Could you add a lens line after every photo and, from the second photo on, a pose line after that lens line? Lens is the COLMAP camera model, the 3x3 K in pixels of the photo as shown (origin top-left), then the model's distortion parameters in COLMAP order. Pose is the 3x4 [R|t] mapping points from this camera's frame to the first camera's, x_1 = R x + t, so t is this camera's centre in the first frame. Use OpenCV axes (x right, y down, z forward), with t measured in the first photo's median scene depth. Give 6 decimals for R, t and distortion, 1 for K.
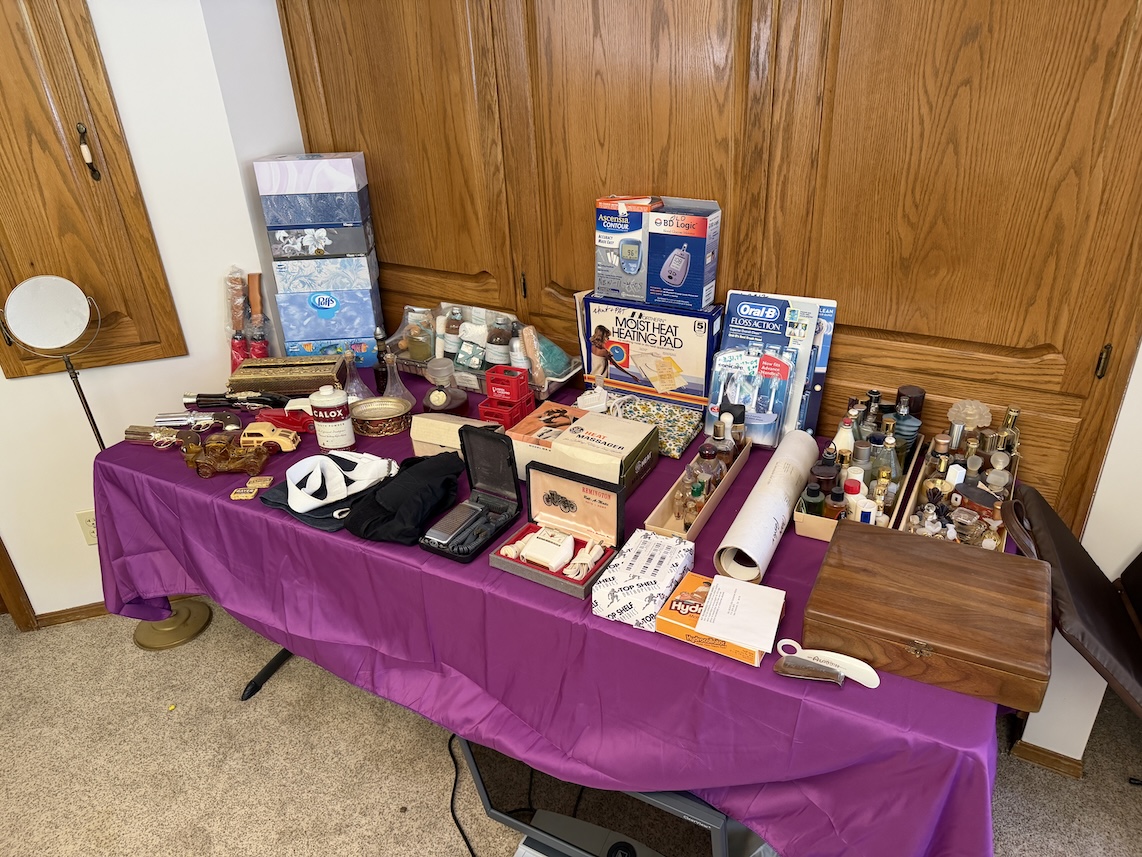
lens RADIAL K [[803.0, 0, 571.0], [0, 803.0, 428.5], [0, 0, 1]] dist [0.031398, -0.032889]
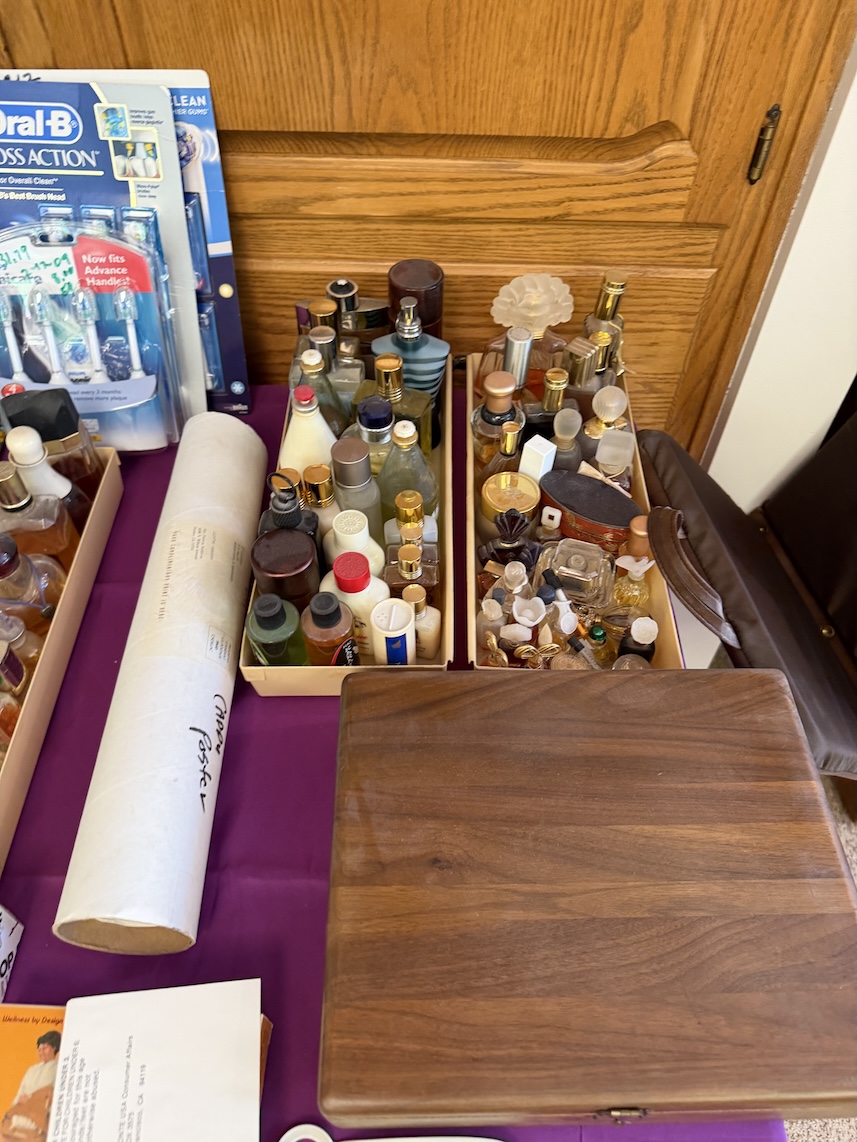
lens RADIAL K [[841.8, 0, 428.5], [0, 841.8, 571.0], [0, 0, 1]] dist [0.002546, -0.004778]
pose [[0.878009, -0.344819, 0.331964, 0.191265], [0.180312, 0.880738, 0.437937, -0.096792], [-0.443382, -0.324656, 0.835470, 0.490558]]
